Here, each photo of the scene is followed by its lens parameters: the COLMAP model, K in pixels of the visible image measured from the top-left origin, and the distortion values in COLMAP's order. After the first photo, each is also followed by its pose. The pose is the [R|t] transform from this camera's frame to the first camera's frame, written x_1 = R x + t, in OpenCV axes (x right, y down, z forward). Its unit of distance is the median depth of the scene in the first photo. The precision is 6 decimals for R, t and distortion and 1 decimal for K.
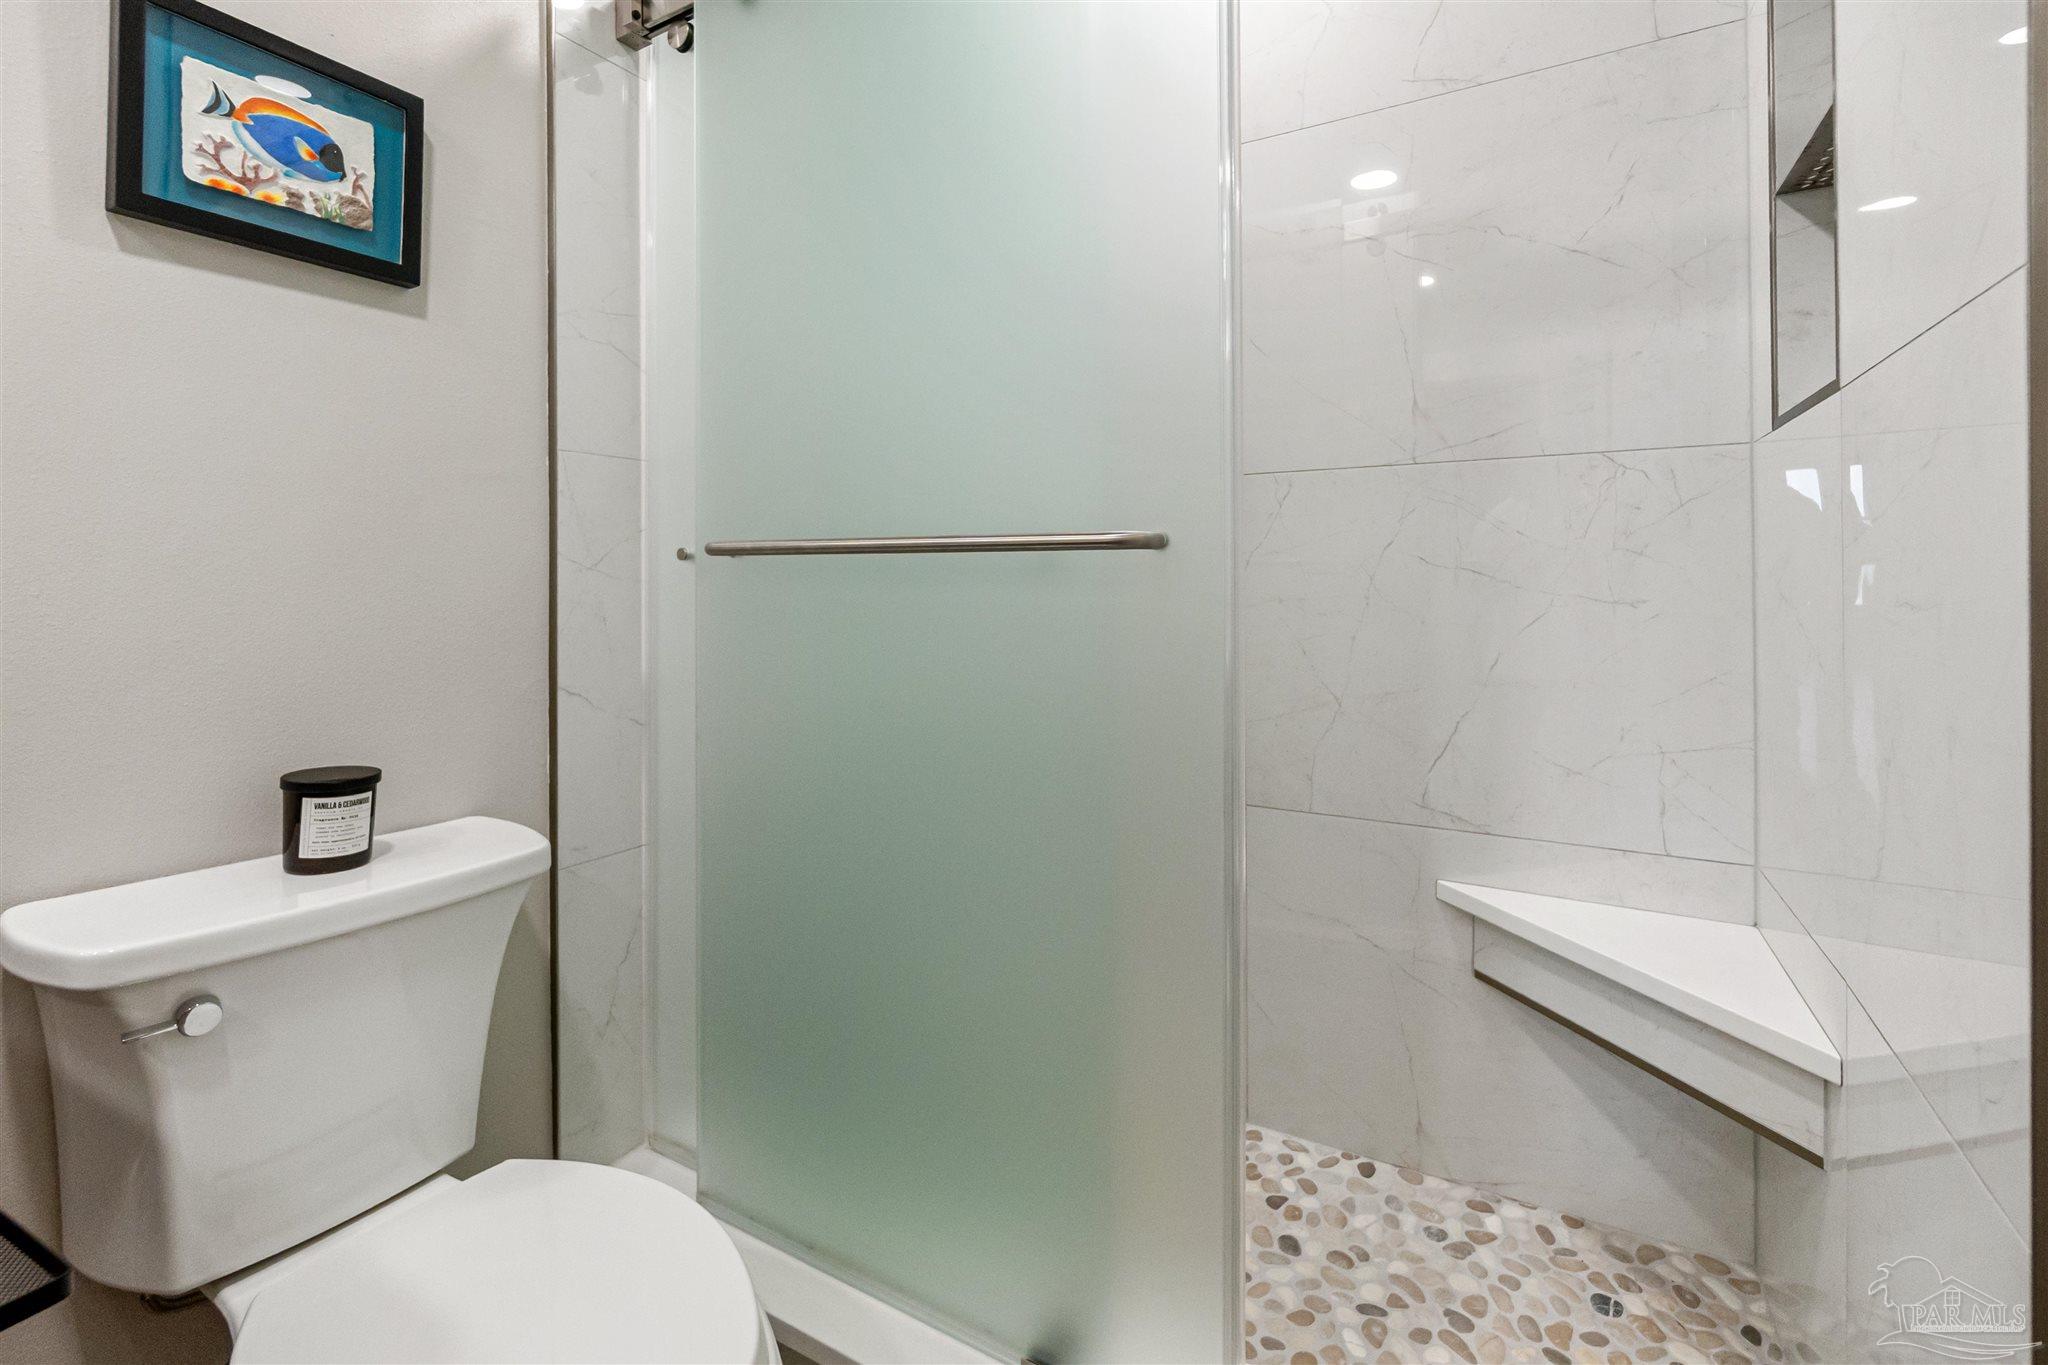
lens RADIAL K [[888.6, 0, 1051.2], [0, 888.6, 584.8], [0, 0, 1]] dist [-0.010037, 0.002820]
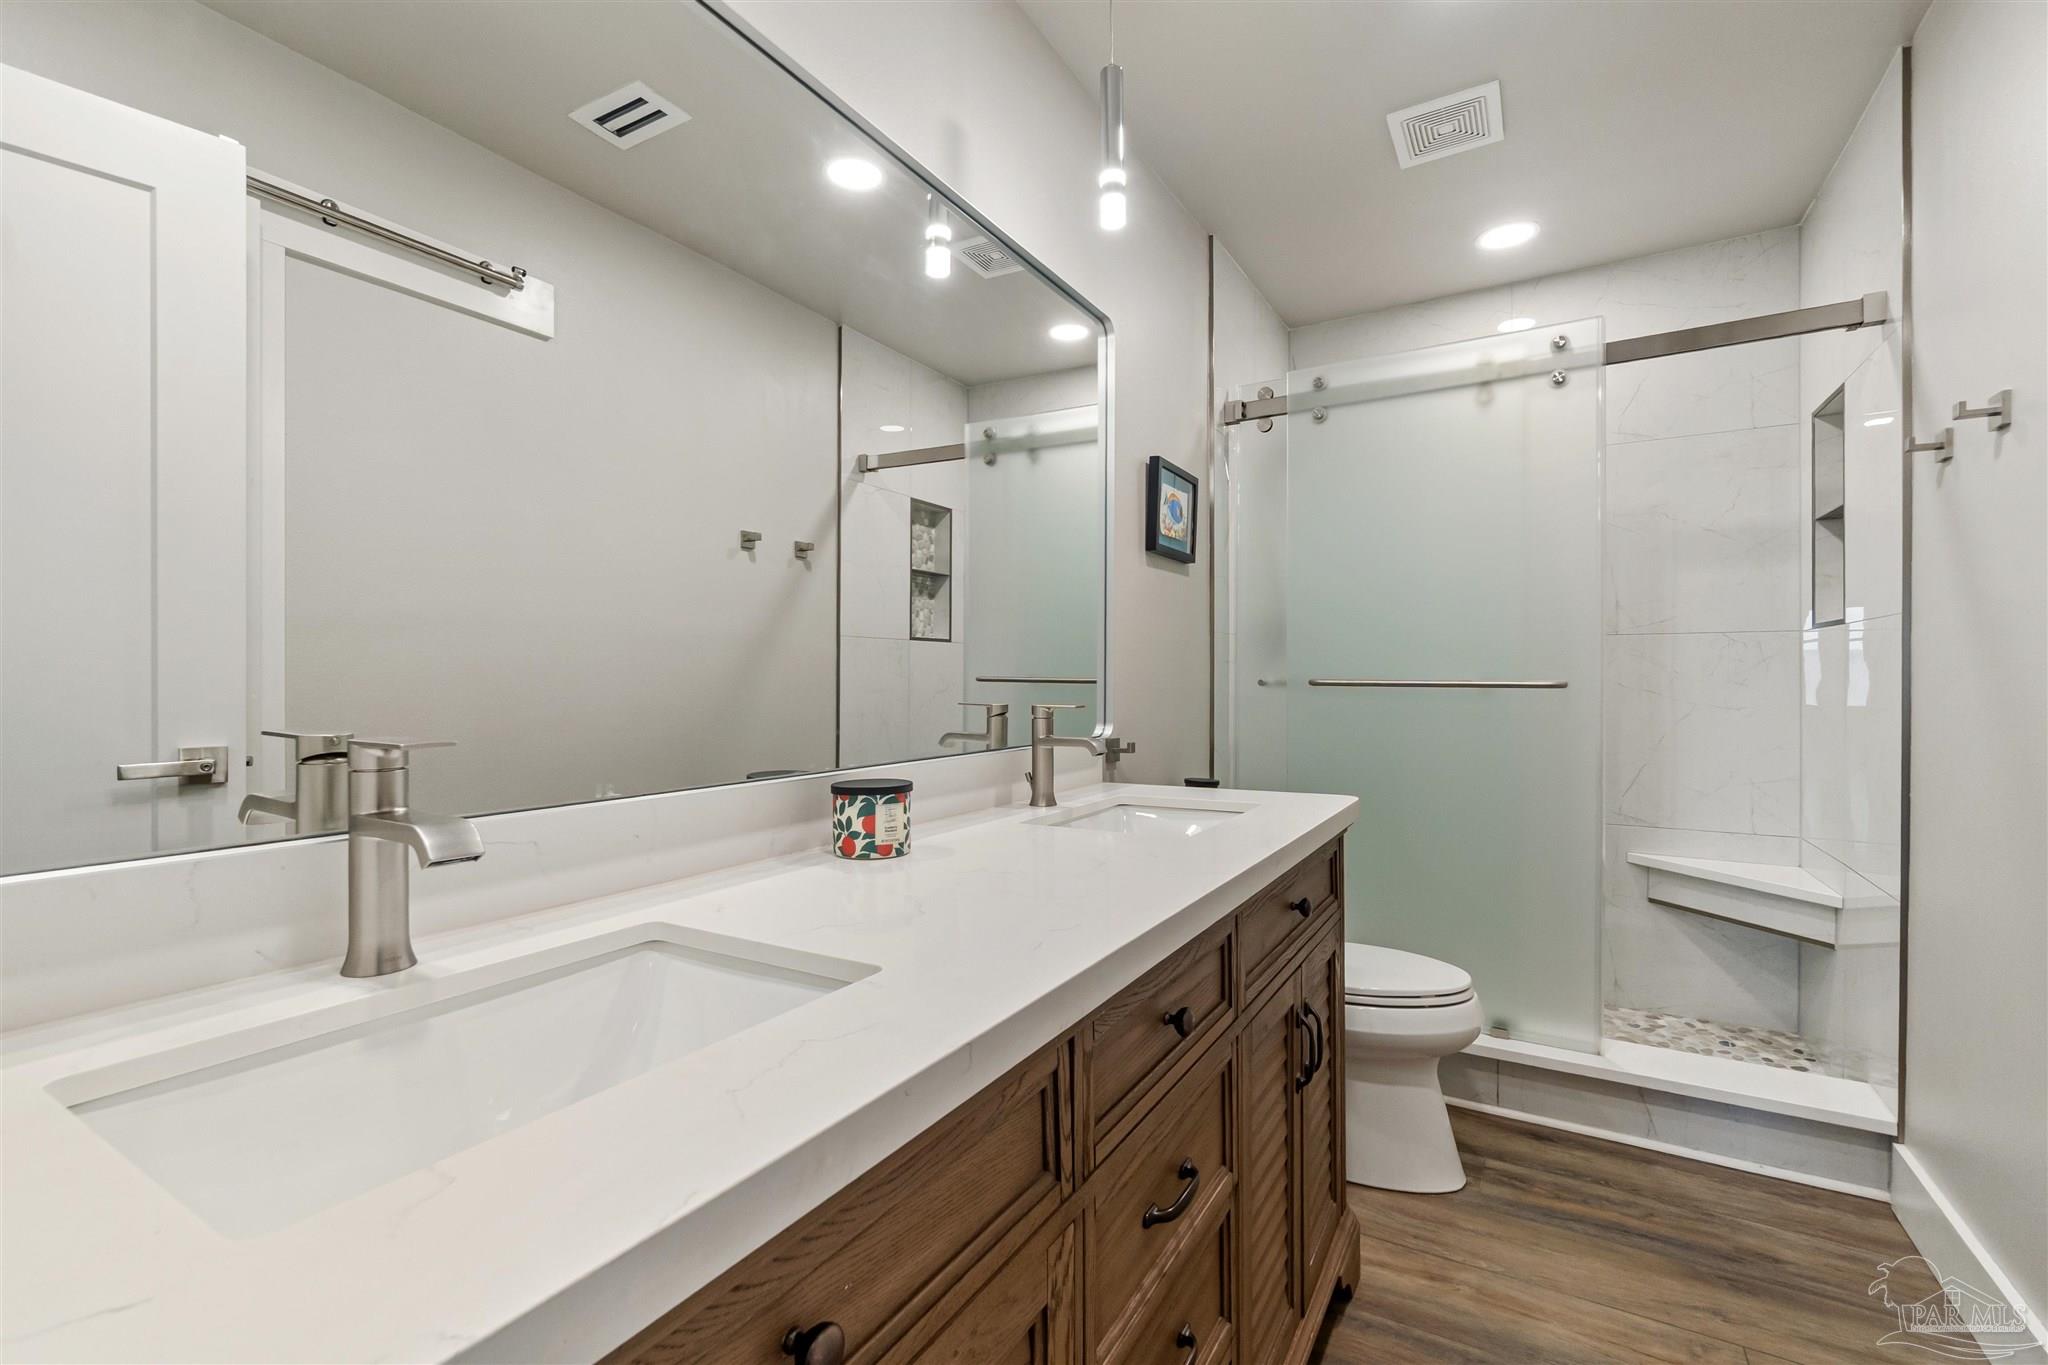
lens RADIAL K [[888.6, 0, 1023.7], [0, 888.6, 682.9], [0, 0, 1]] dist [-0.010037, 0.002820]
pose [[0.999852, 0.002626, -0.017004, -0.964586], [-0.002470, 0.999955, 0.009167, -0.052446], [0.017027, -0.009123, 0.999813, -1.069577]]
